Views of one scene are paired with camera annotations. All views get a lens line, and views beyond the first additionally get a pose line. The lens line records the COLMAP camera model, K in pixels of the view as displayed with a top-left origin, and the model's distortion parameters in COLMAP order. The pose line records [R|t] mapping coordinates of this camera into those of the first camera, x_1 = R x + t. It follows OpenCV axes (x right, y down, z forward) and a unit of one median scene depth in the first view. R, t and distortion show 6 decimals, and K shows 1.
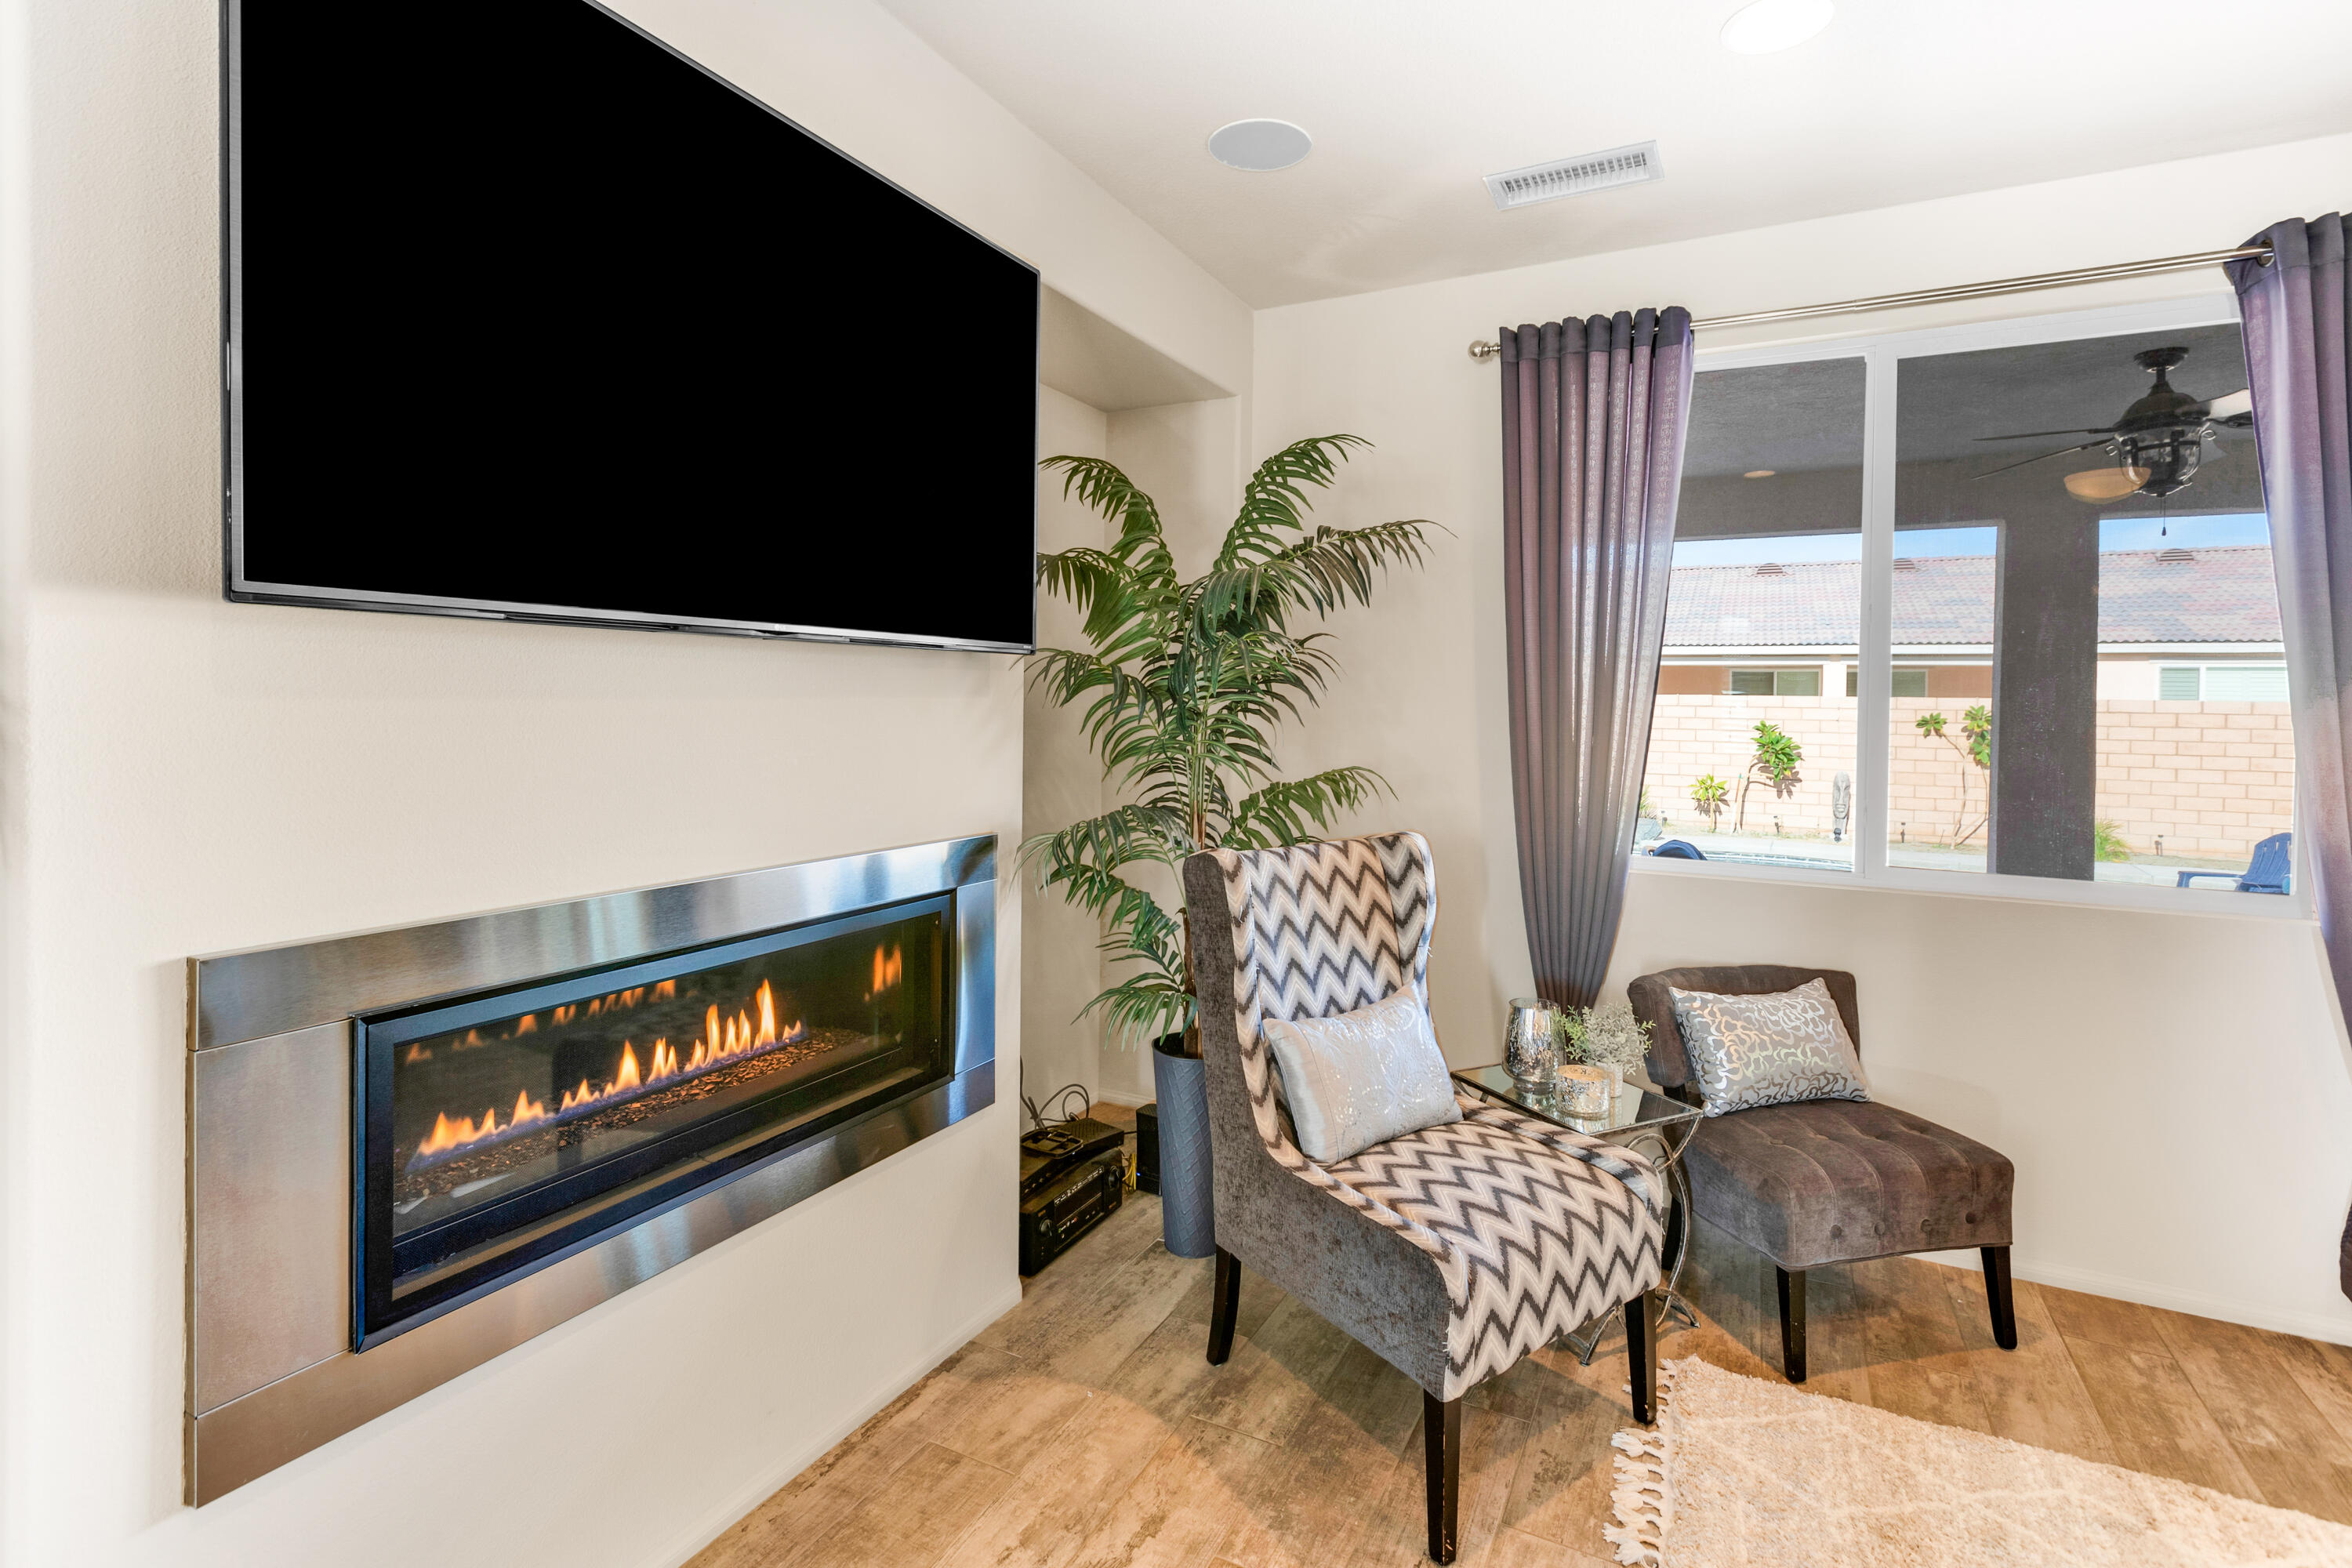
lens RADIAL K [[1110.8, 0, 1173.1], [0, 1110.8, 702.6], [0, 0, 1]] dist [-0.001089, -0.000051]
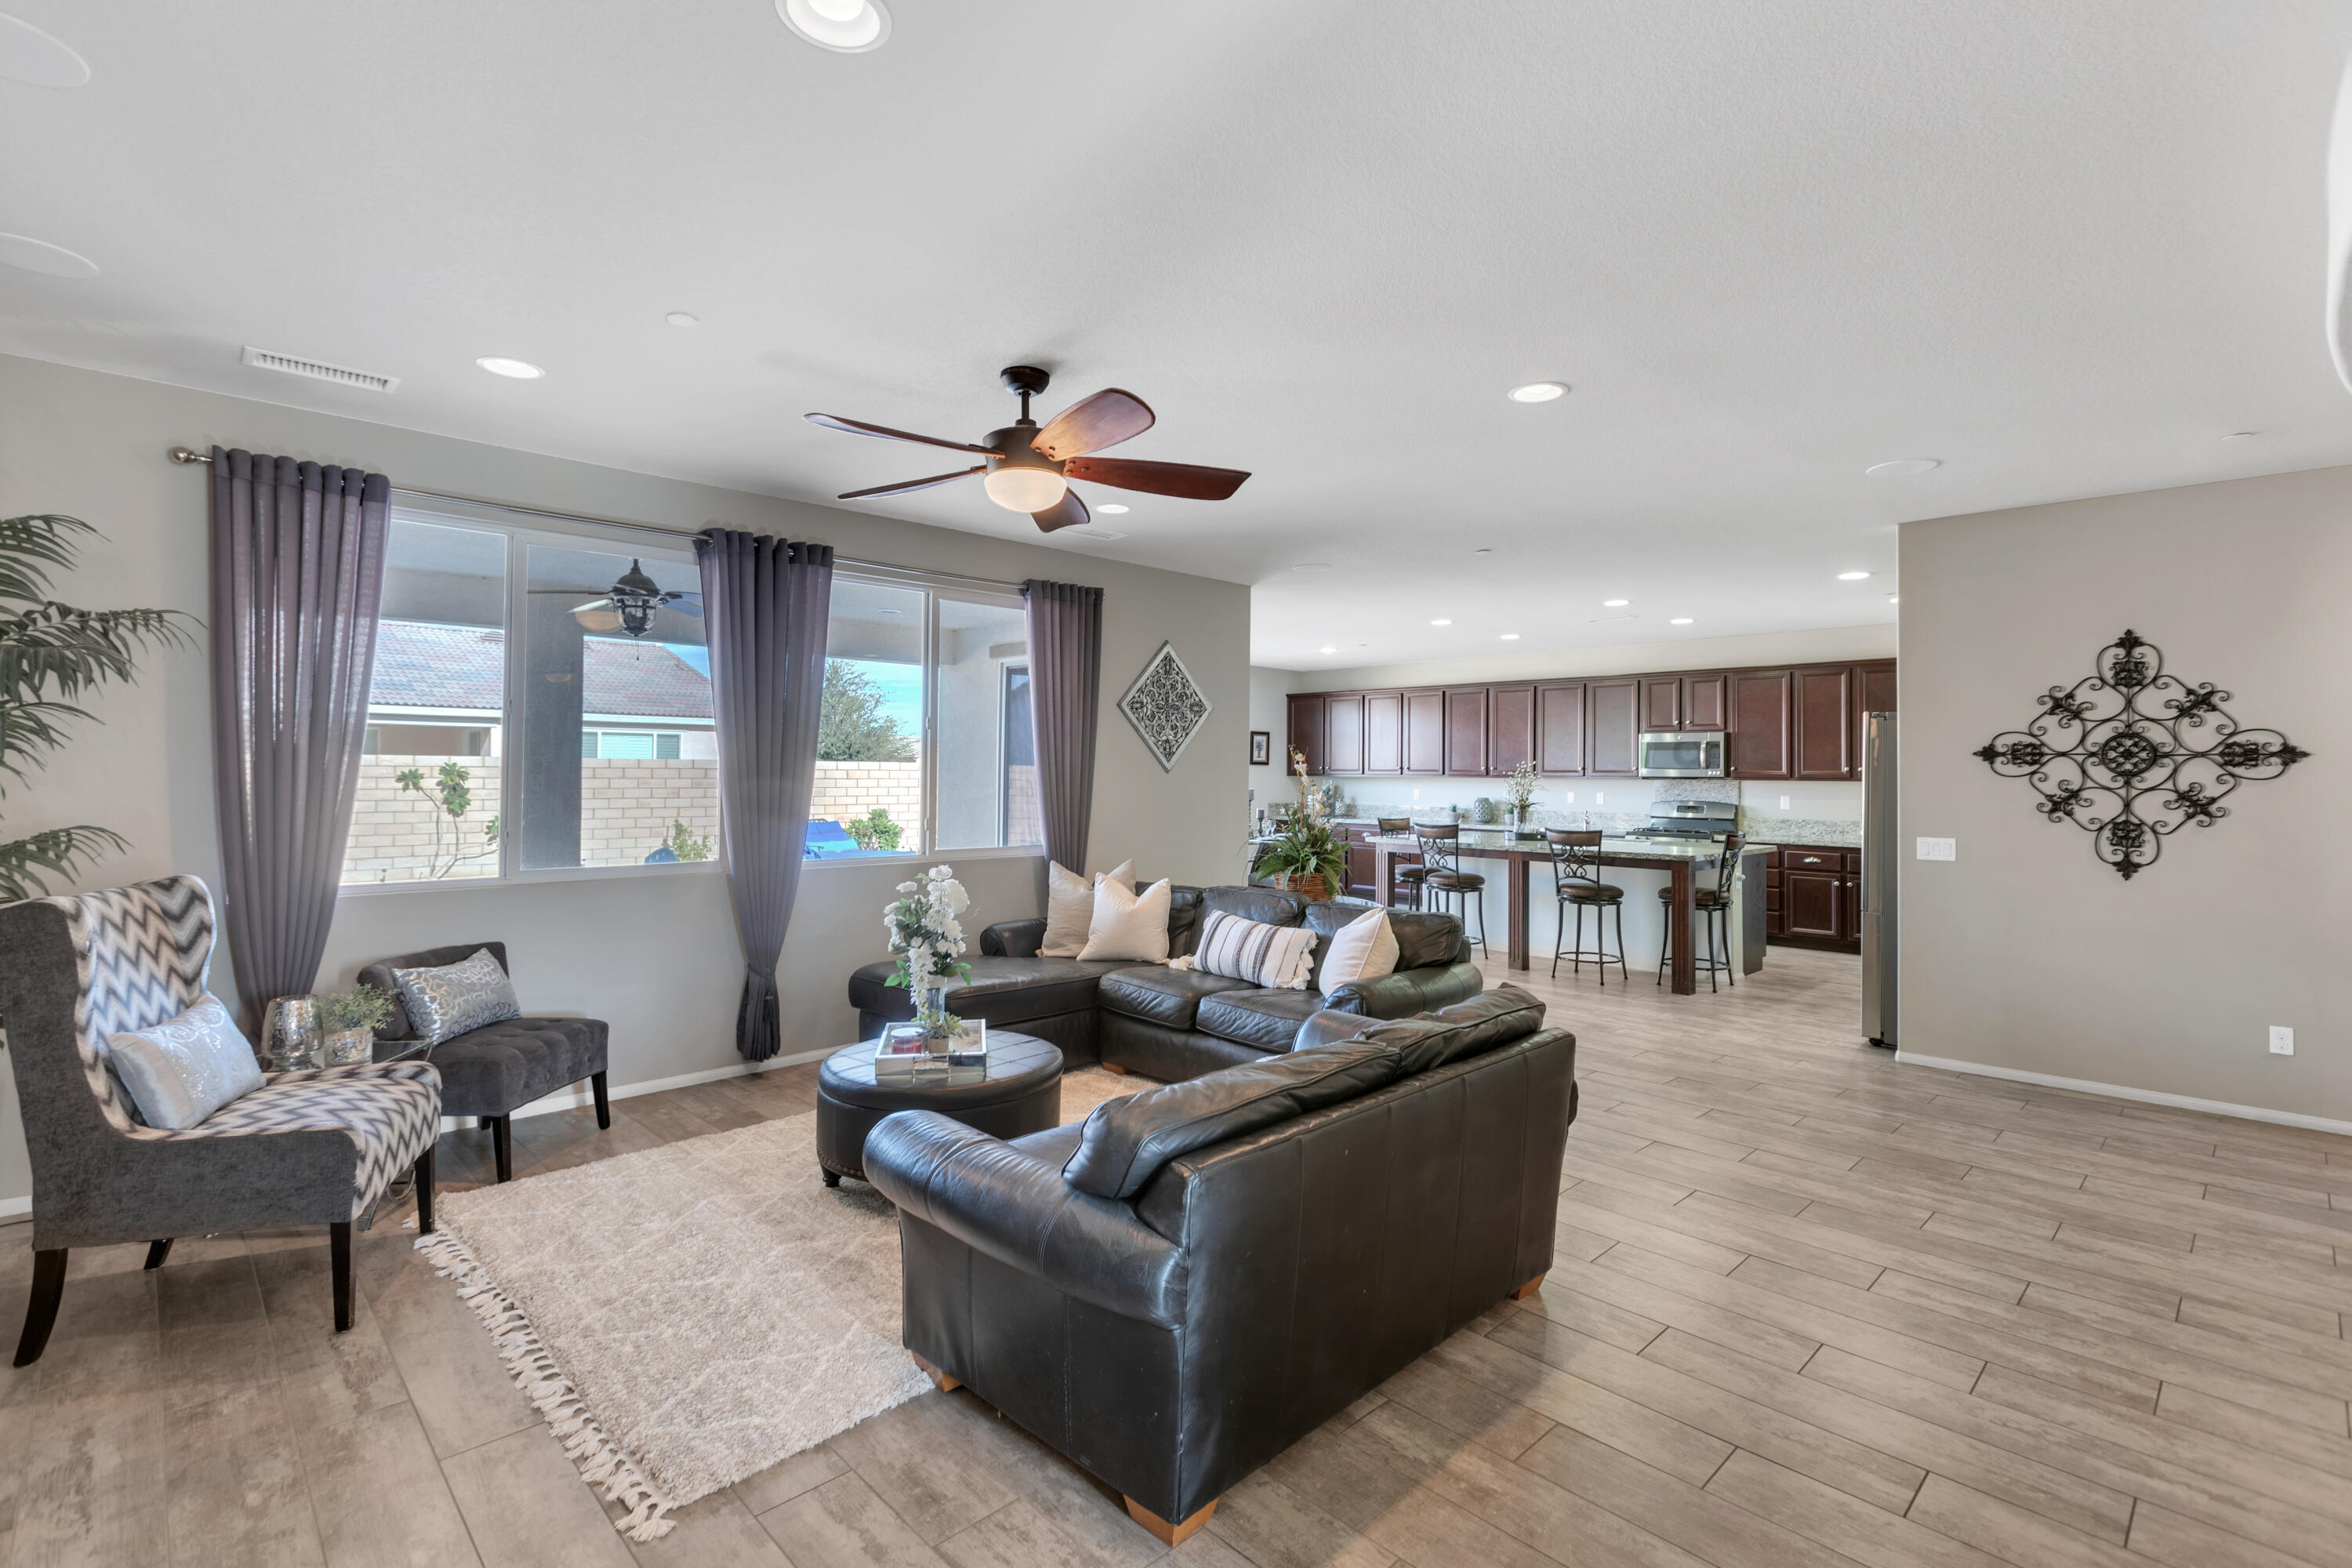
lens RADIAL K [[1110.8, 0, 1181.8], [0, 1110.8, 774.7], [0, 0, 1]] dist [-0.001089, -0.000051]
pose [[0.318824, -0.013937, 0.947711, -0.613503], [-0.001160, 0.999885, 0.015095, -0.010973], [-0.947813, -0.005912, 0.318772, -0.424404]]
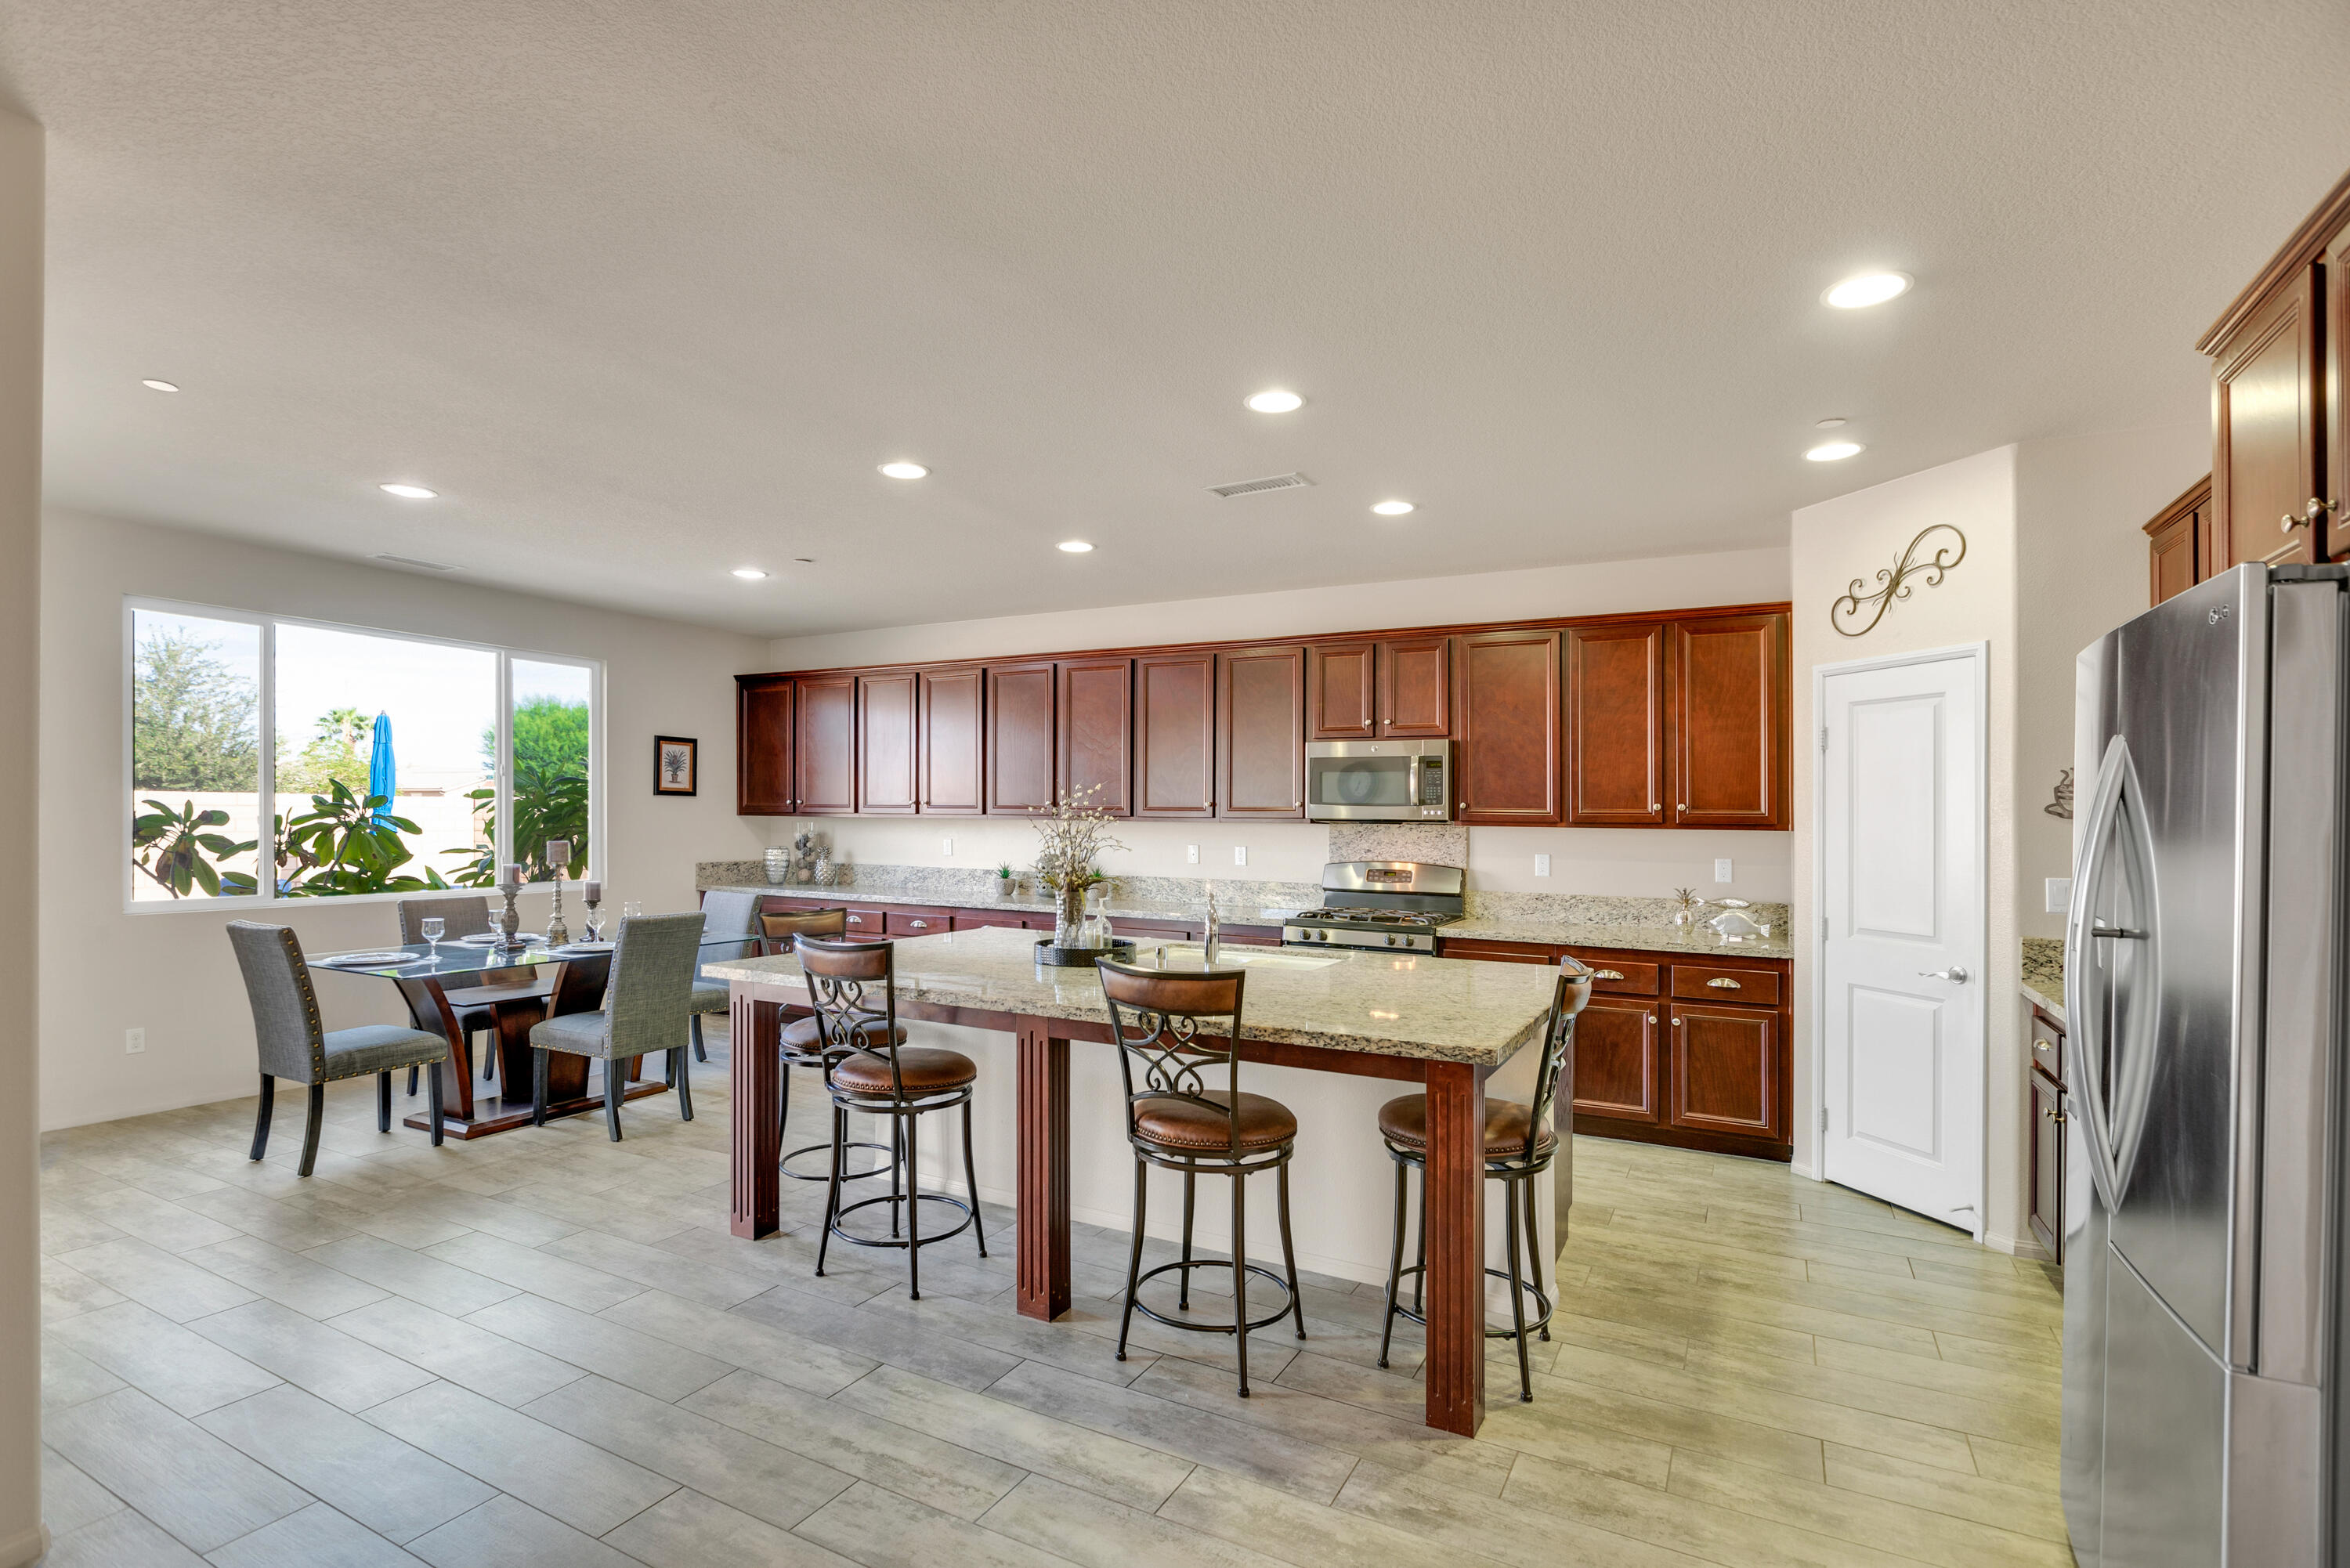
lens RADIAL K [[1109.7, 0, 1155.5], [0, 1109.7, 814.1], [0, 0, 1]] dist [-0.001089, -0.000051]
pose [[0.038098, -0.012870, 0.999191, 1.536978], [-0.008841, 0.999874, 0.013216, 0.018796], [-0.999235, -0.009338, 0.037980, -0.497761]]
